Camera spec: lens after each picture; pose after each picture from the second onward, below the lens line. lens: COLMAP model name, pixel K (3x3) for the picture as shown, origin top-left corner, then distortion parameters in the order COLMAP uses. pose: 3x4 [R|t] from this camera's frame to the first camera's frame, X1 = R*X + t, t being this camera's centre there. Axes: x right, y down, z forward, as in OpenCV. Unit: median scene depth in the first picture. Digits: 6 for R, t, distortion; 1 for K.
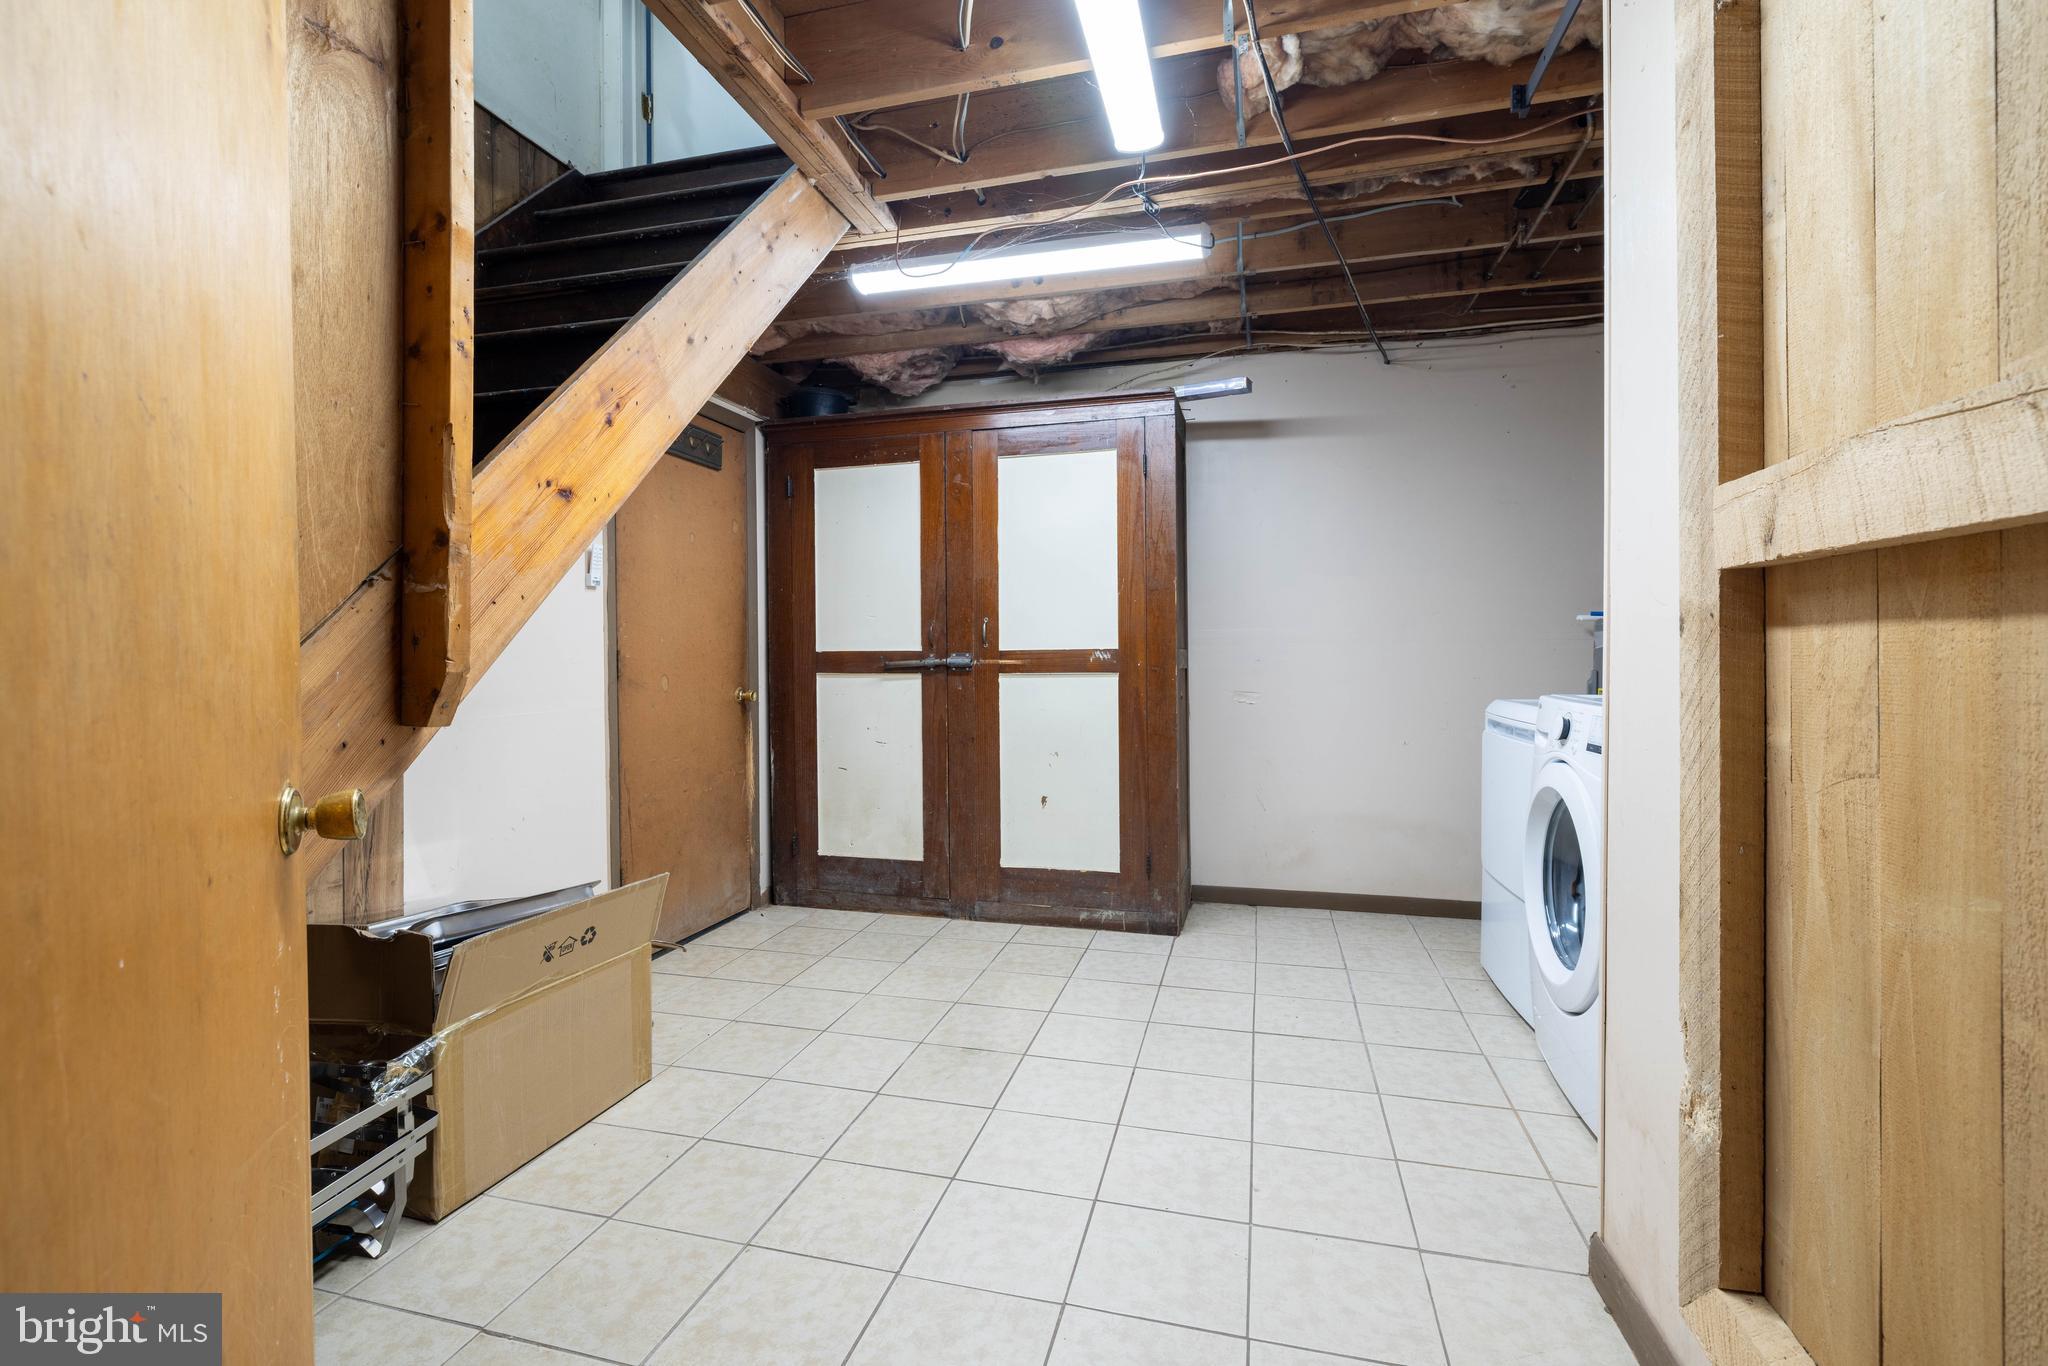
lens RADIAL K [[919.8, 0, 1020.7], [0, 919.8, 671.5], [0, 0, 1]] dist [0.001379, 0.001372]
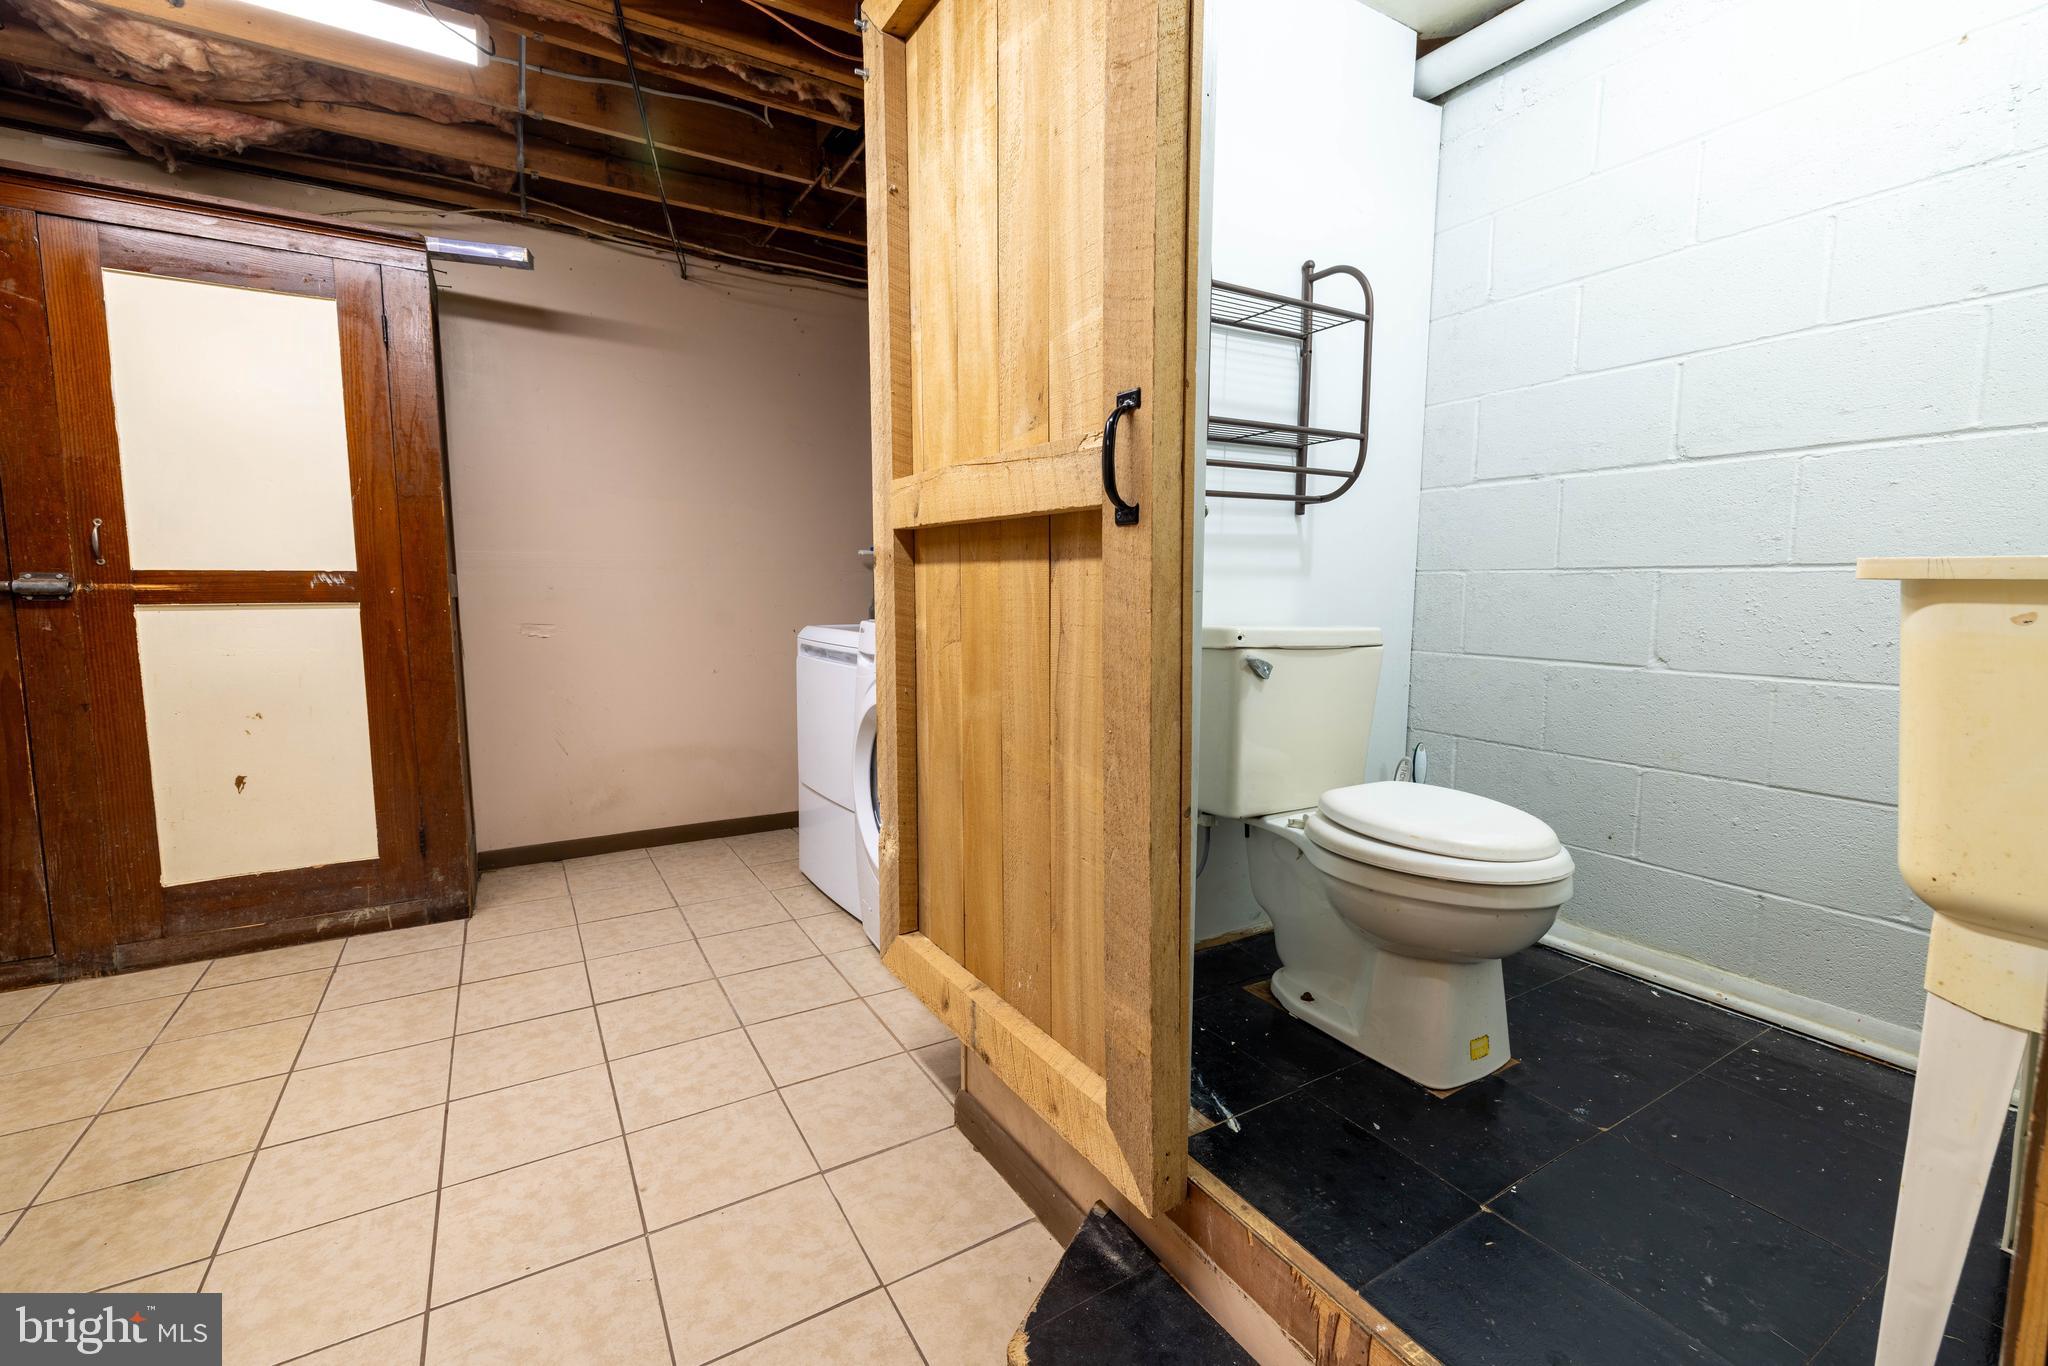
lens RADIAL K [[868.2, 0, 1024.3], [0, 868.2, 671.6], [0, 0, 1]] dist [0.007562, -0.000893]
pose [[0.699800, -0.061576, 0.711680, -0.027074], [0.005027, 0.996678, 0.081291, 0.002387], [-0.714321, -0.053310, 0.697785, 0.098181]]
